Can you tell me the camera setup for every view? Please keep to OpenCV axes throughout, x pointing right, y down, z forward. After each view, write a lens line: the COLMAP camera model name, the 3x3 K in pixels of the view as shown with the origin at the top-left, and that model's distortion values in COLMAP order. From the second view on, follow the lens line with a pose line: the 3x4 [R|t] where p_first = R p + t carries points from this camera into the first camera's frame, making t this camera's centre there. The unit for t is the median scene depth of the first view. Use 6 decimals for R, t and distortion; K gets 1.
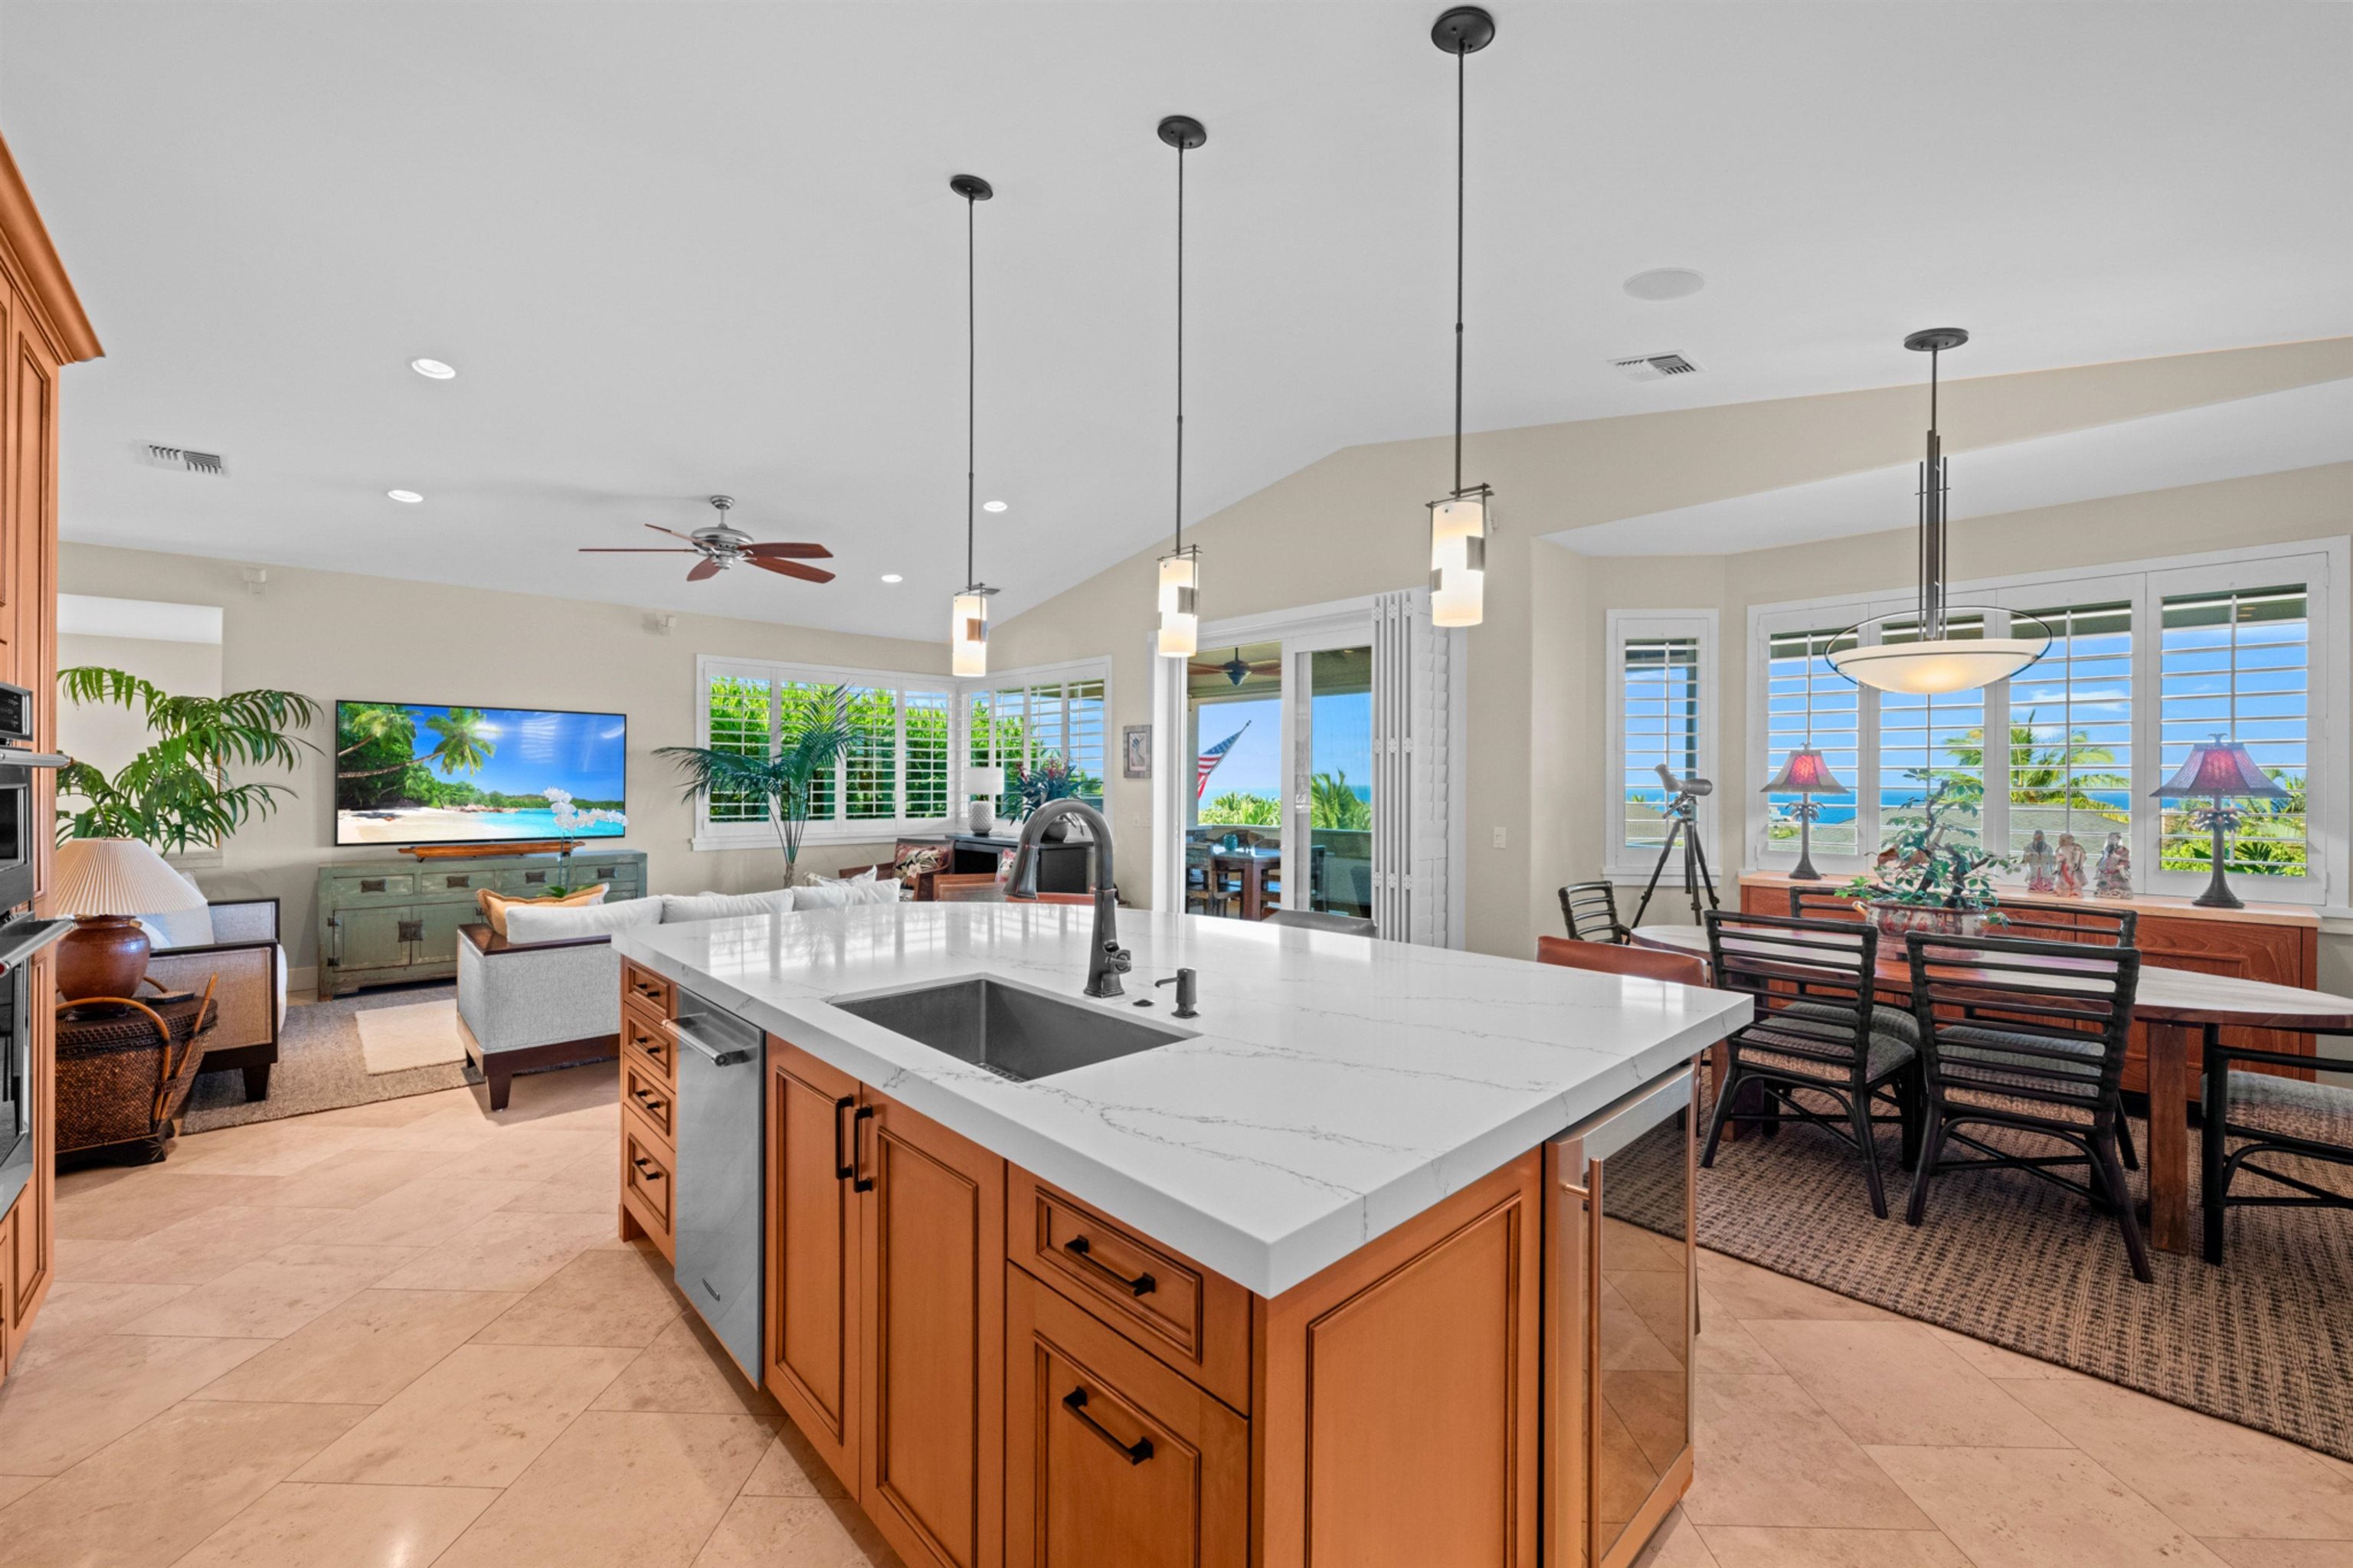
lens RADIAL K [[940.9, 0, 1168.9], [0, 940.9, 776.6], [0, 0, 1]] dist [0.001094, 0.000319]
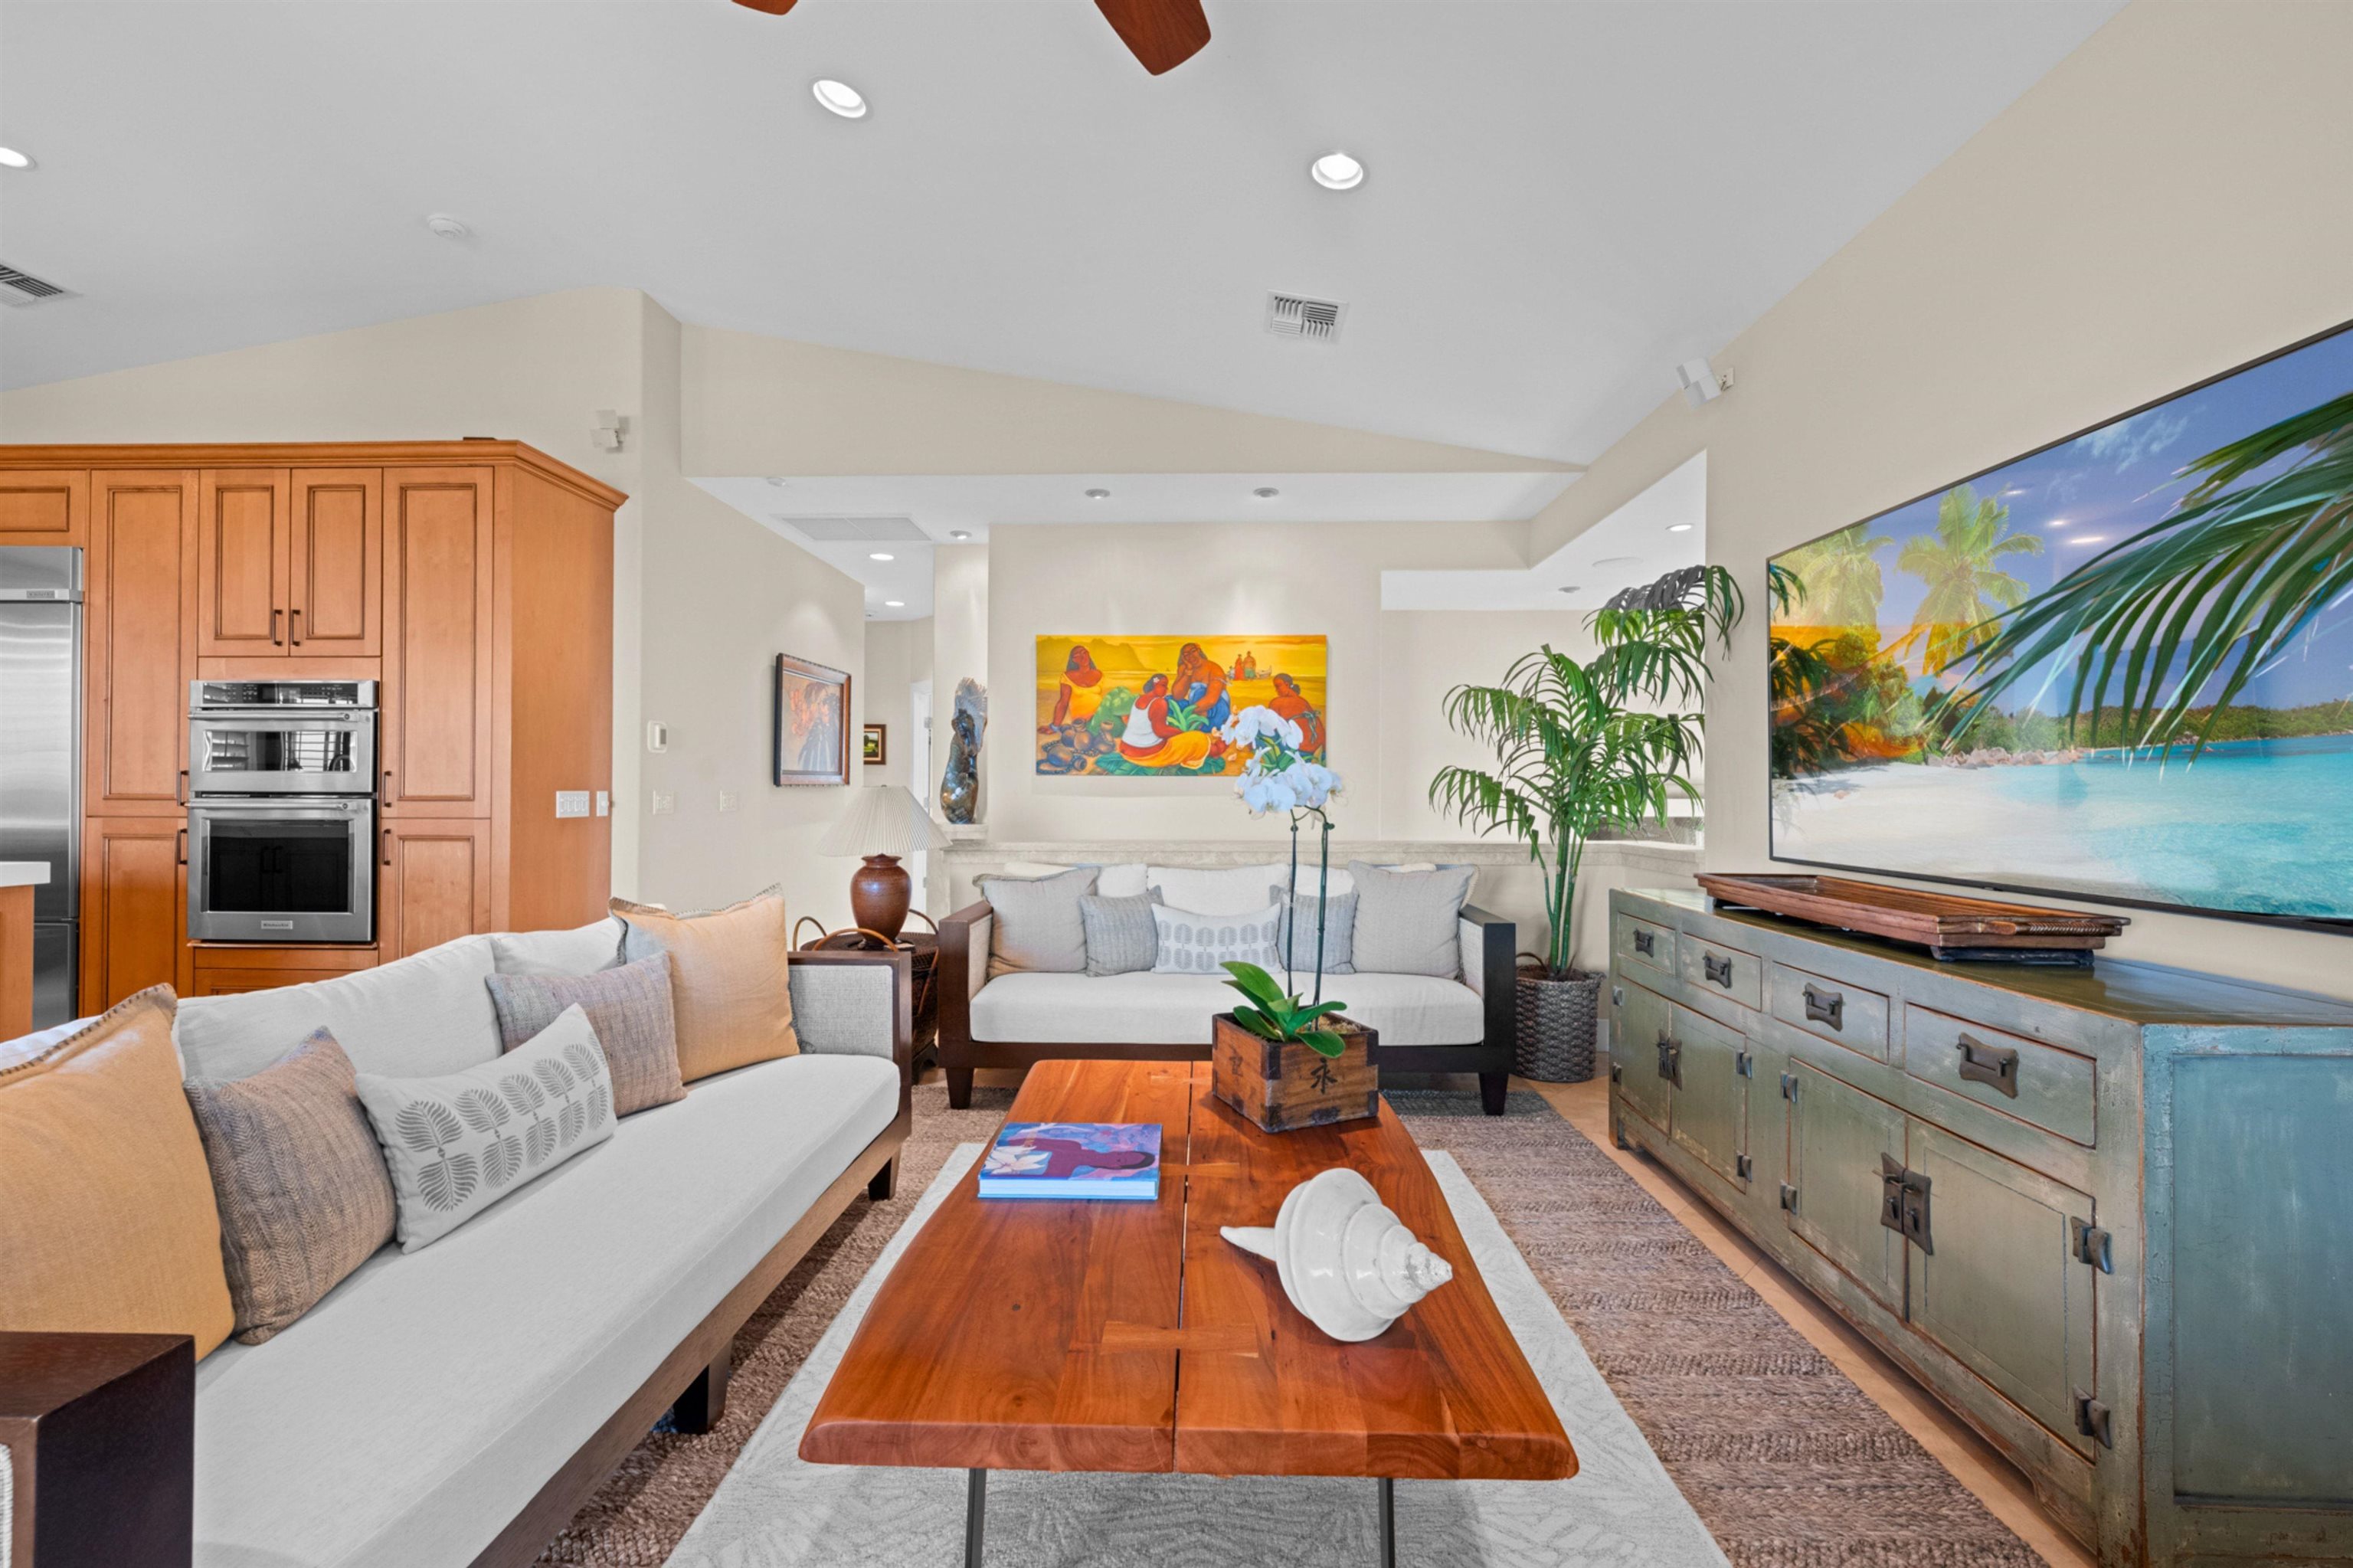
lens RADIAL K [[940.9, 0, 1181.3], [0, 940.9, 781.6], [0, 0, 1]] dist [0.001094, 0.000319]
pose [[-0.702778, -0.012745, -0.711295, -0.347608], [-0.005722, 0.999908, -0.012263, 0.043764], [0.711386, -0.004548, -0.702787, 1.186164]]
